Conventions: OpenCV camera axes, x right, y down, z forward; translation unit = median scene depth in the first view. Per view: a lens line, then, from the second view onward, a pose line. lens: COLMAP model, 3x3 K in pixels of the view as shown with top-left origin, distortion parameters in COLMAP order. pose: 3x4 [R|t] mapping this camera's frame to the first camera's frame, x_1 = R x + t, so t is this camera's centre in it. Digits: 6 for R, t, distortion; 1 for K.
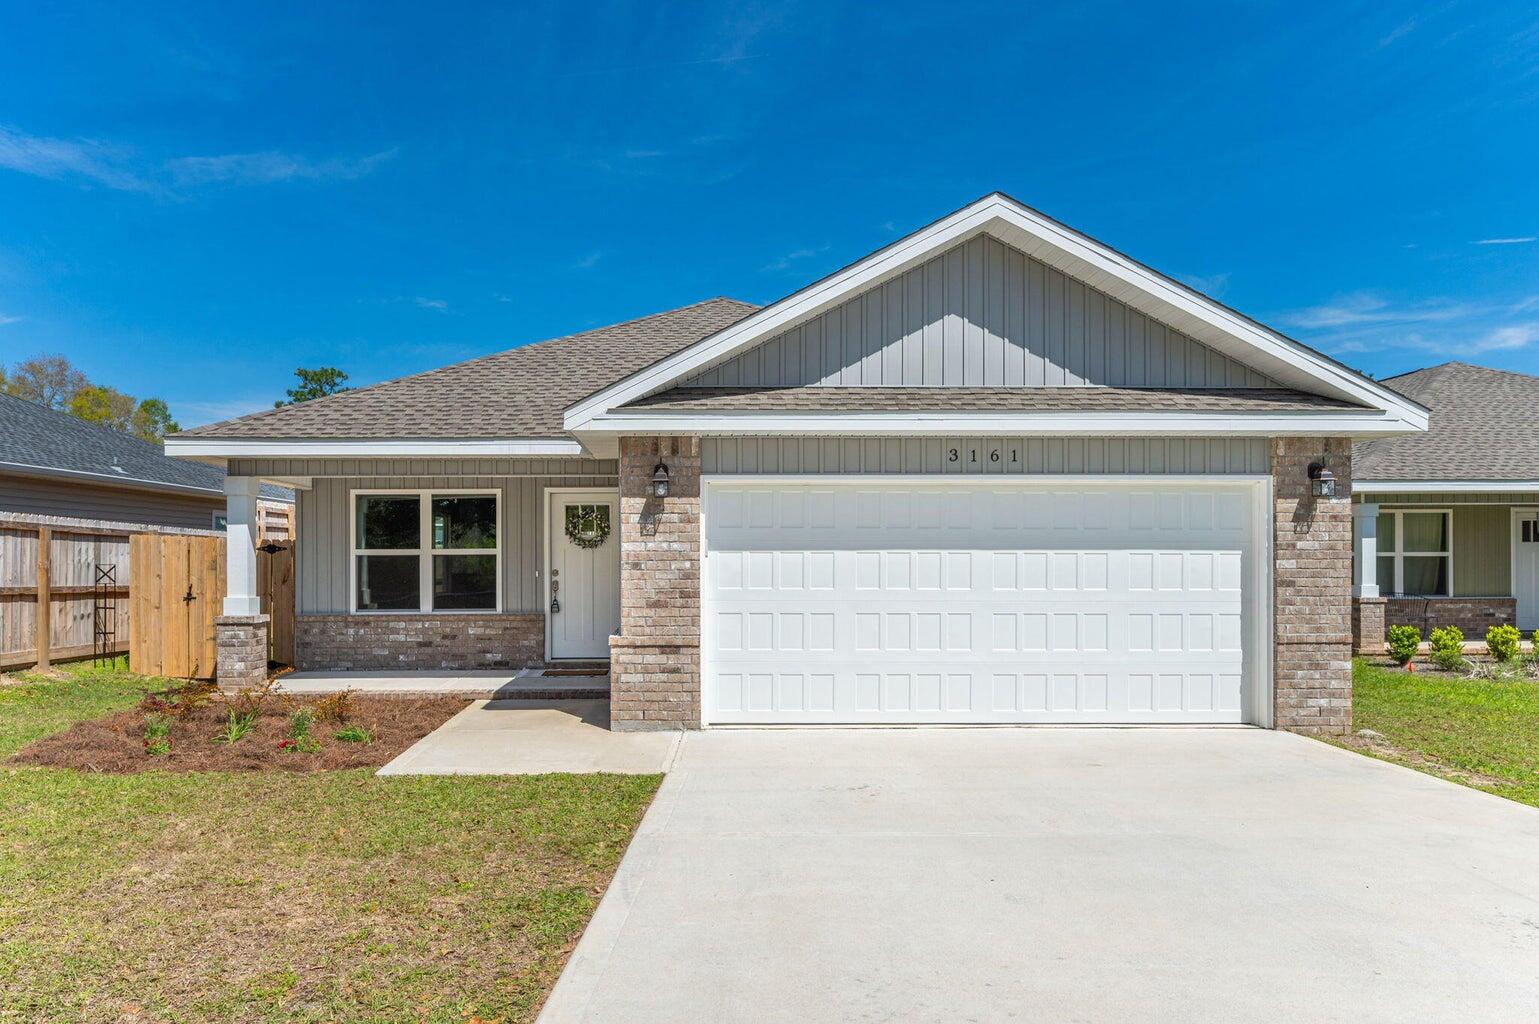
lens RADIAL K [[1080.8, 0, 741.6], [0, 1080.8, 552.5], [0, 0, 1]] dist [0.004355, 0.002306]
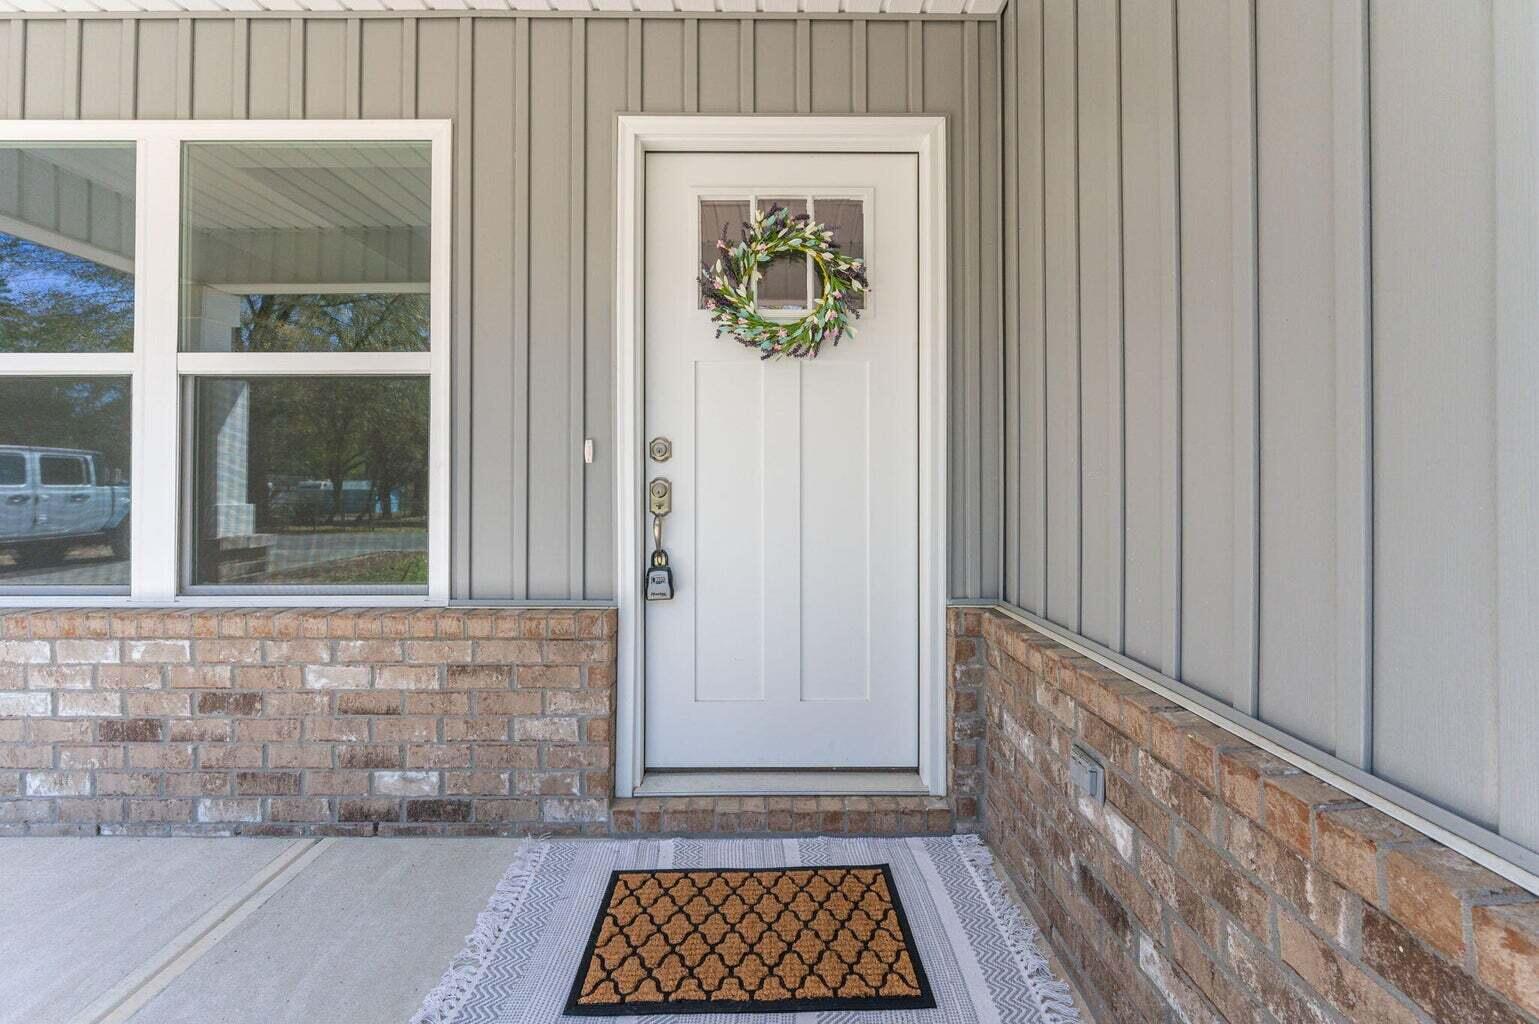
lens RADIAL K [[625.5, 0, 771.4], [0, 625.5, 511.1], [0, 0, 1]] dist [-0.010950, 0.000281]
pose [[0.999926, 0.004524, 0.011259, -0.147567], [-0.004525, 0.999990, -0.000001, 0.033907], [-0.011259, -0.000050, 0.999937, 0.851762]]
